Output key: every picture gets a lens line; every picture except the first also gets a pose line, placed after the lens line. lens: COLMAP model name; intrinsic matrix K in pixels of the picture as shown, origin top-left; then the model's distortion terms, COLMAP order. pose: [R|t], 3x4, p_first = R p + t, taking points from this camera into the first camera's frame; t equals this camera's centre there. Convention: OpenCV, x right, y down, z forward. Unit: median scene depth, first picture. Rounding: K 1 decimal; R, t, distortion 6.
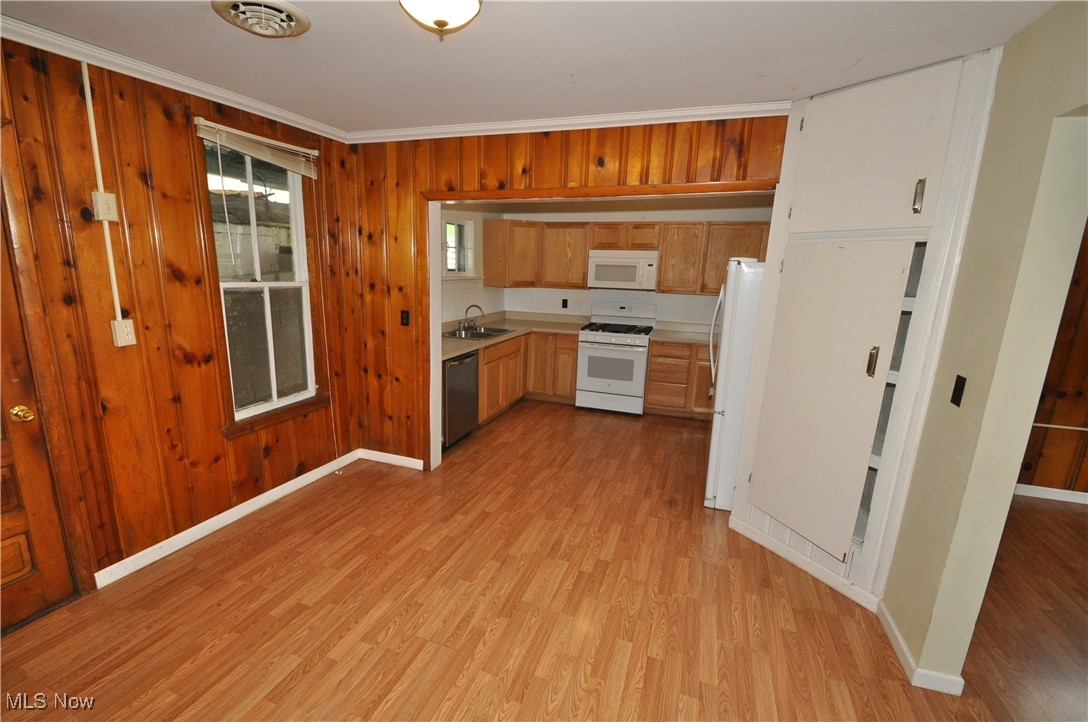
lens RADIAL K [[473.2, 0, 523.6], [0, 473.2, 373.6], [0, 0, 1]] dist [0.006048, -0.012987]
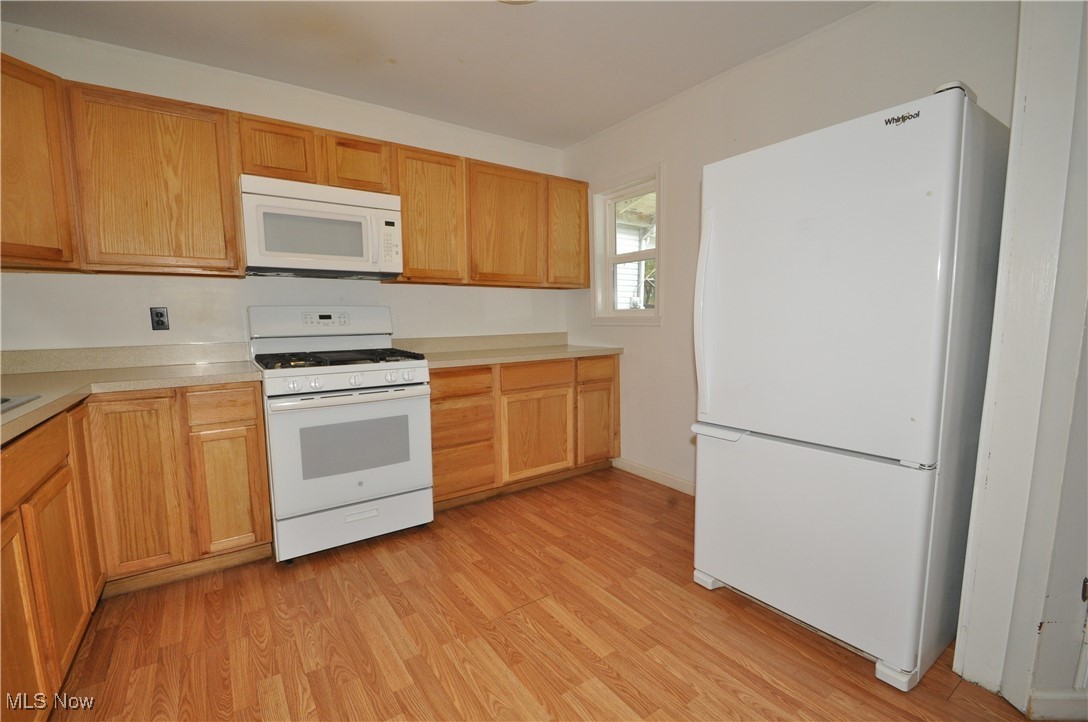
lens RADIAL K [[473.2, 0, 526.6], [0, 473.2, 376.9], [0, 0, 1]] dist [0.006048, -0.012987]
pose [[0.578584, -0.133248, 0.804664, -0.124093], [0.208190, 0.978012, 0.012257, -0.079853], [-0.788604, 0.160432, 0.593603, 1.052567]]
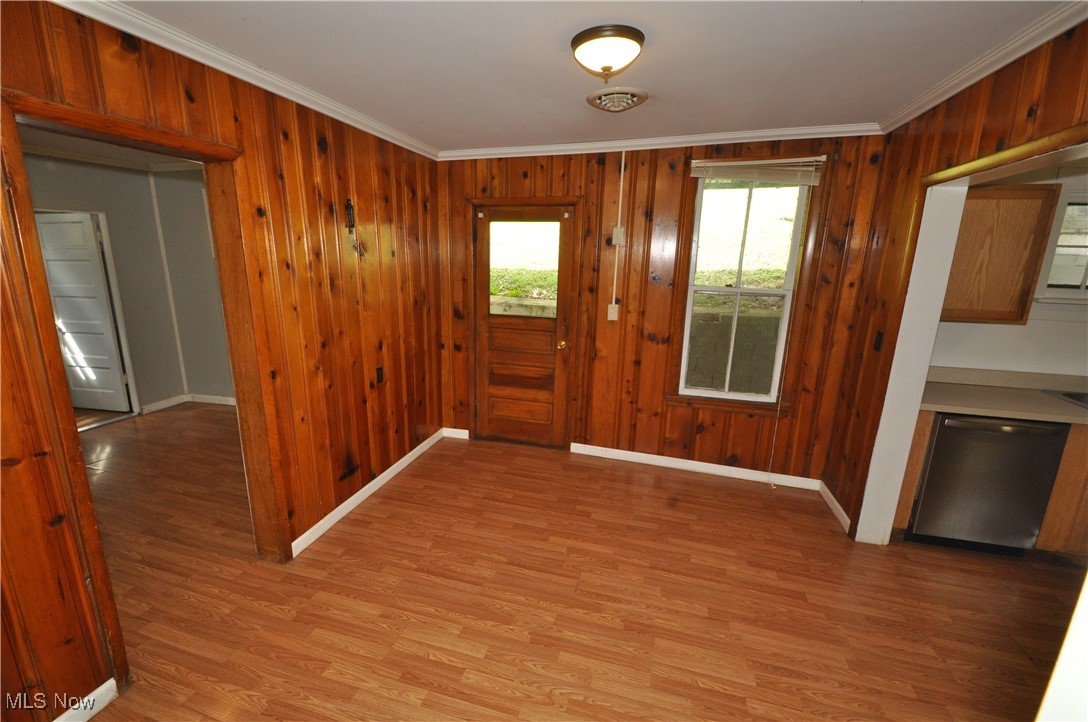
lens RADIAL K [[473.2, 0, 521.2], [0, 473.2, 372.3], [0, 0, 1]] dist [0.006048, -0.012987]
pose [[0.065965, 0.203815, -0.976785, 0.570165], [-0.235568, 0.954427, 0.183241, -0.083611], [0.969617, 0.218012, 0.110971, 0.404812]]
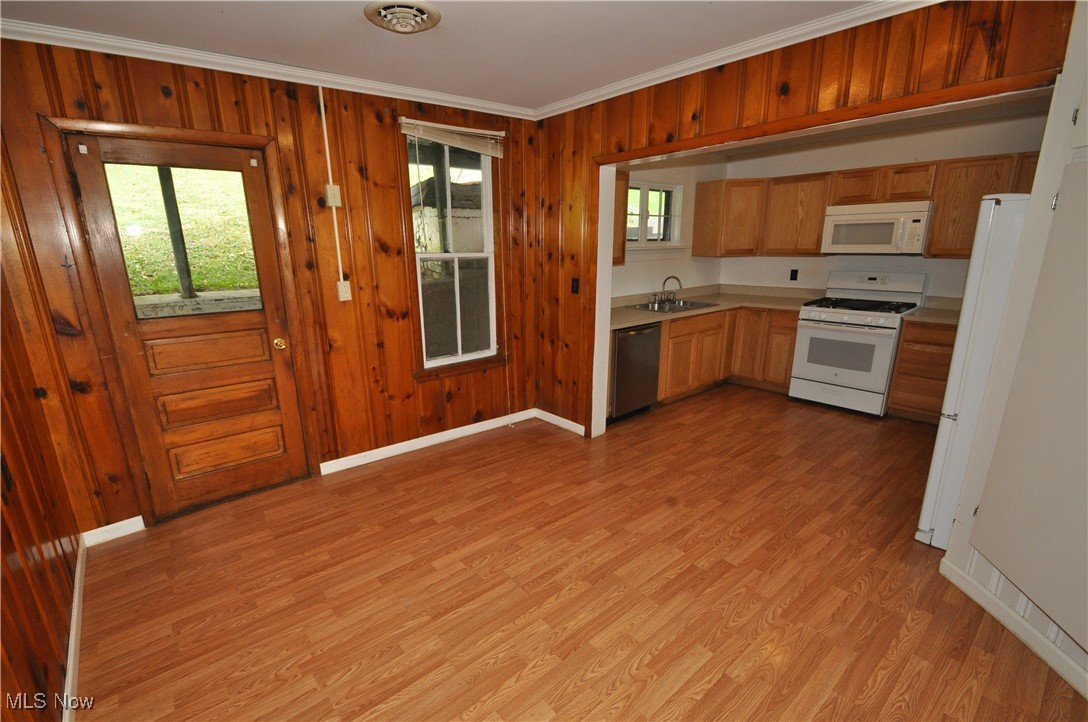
lens RADIAL K [[473.2, 0, 523.5], [0, 473.2, 375.2], [0, 0, 1]] dist [0.006048, -0.012987]
pose [[0.864536, 0.093016, -0.493888, 0.207293], [-0.071669, 0.995498, 0.062032, 0.023156], [0.497434, -0.018233, 0.867310, 0.058925]]
